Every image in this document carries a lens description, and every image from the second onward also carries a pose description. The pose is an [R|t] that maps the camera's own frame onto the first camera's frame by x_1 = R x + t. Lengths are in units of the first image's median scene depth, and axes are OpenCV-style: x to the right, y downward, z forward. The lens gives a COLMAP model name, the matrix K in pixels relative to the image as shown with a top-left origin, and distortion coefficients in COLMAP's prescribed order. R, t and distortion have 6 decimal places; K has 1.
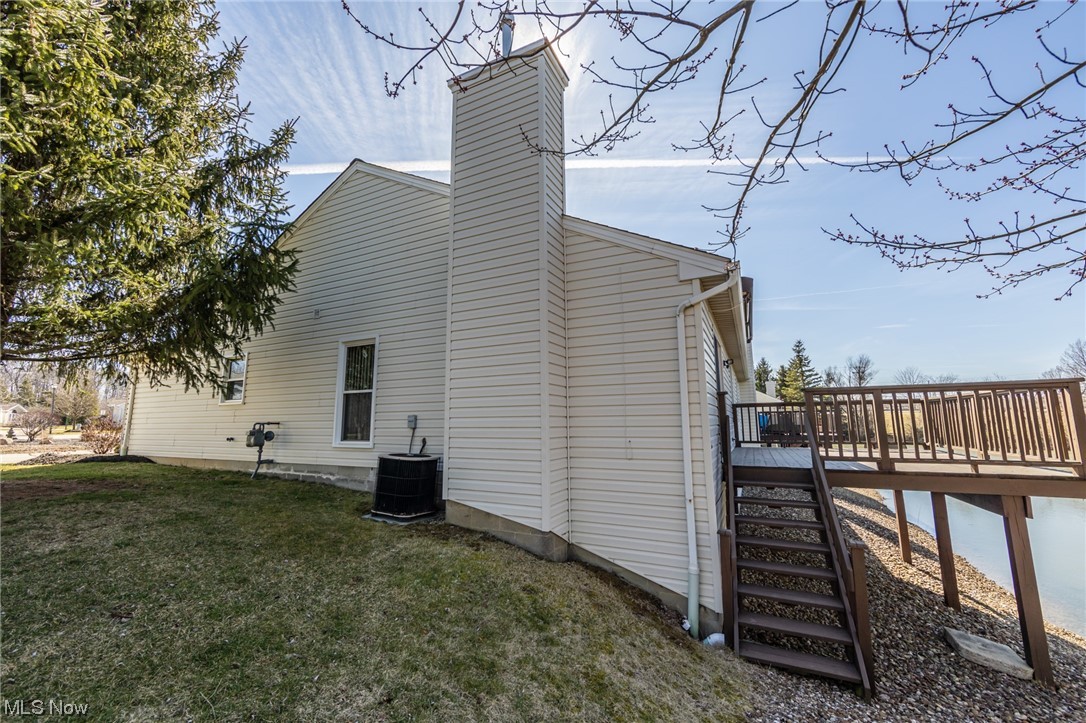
lens RADIAL K [[424.8, 0, 542.1], [0, 424.8, 350.1], [0, 0, 1]] dist [-0.001026, 0.000128]
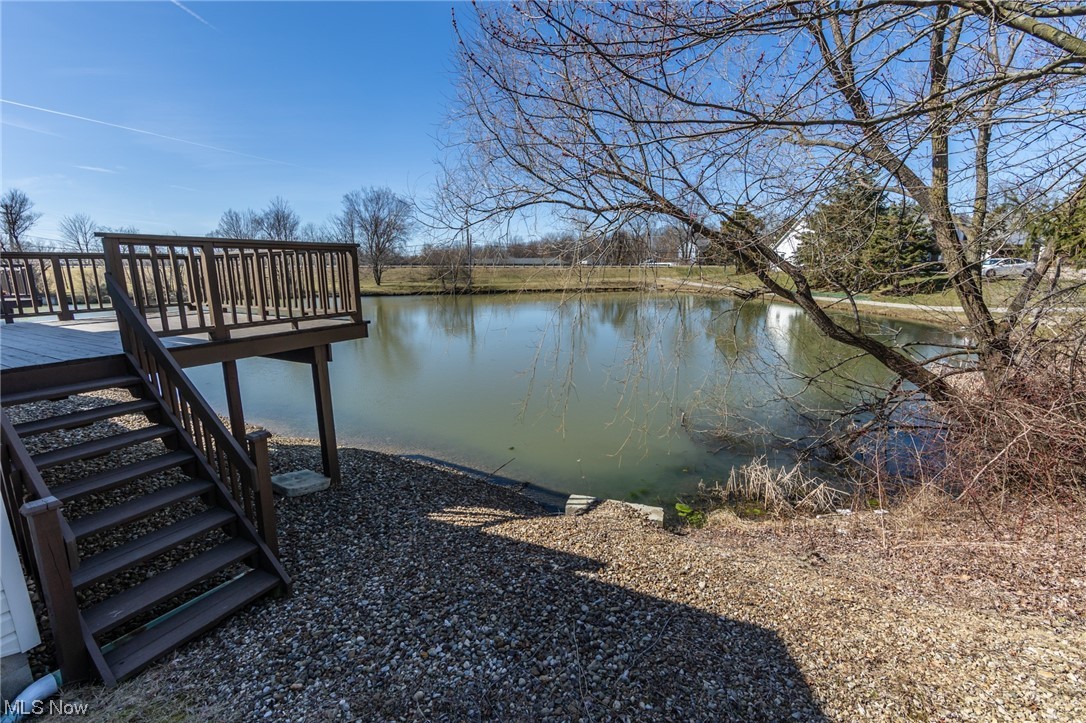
lens RADIAL K [[442.6, 0, 538.9], [0, 442.6, 351.2], [0, 0, 1]] dist [-0.001023, -0.000107]
pose [[0.058036, -0.176007, 0.982677, -0.021866], [-0.153445, 0.971066, 0.182990, 0.049856], [-0.986451, -0.161407, 0.029349, 0.368936]]
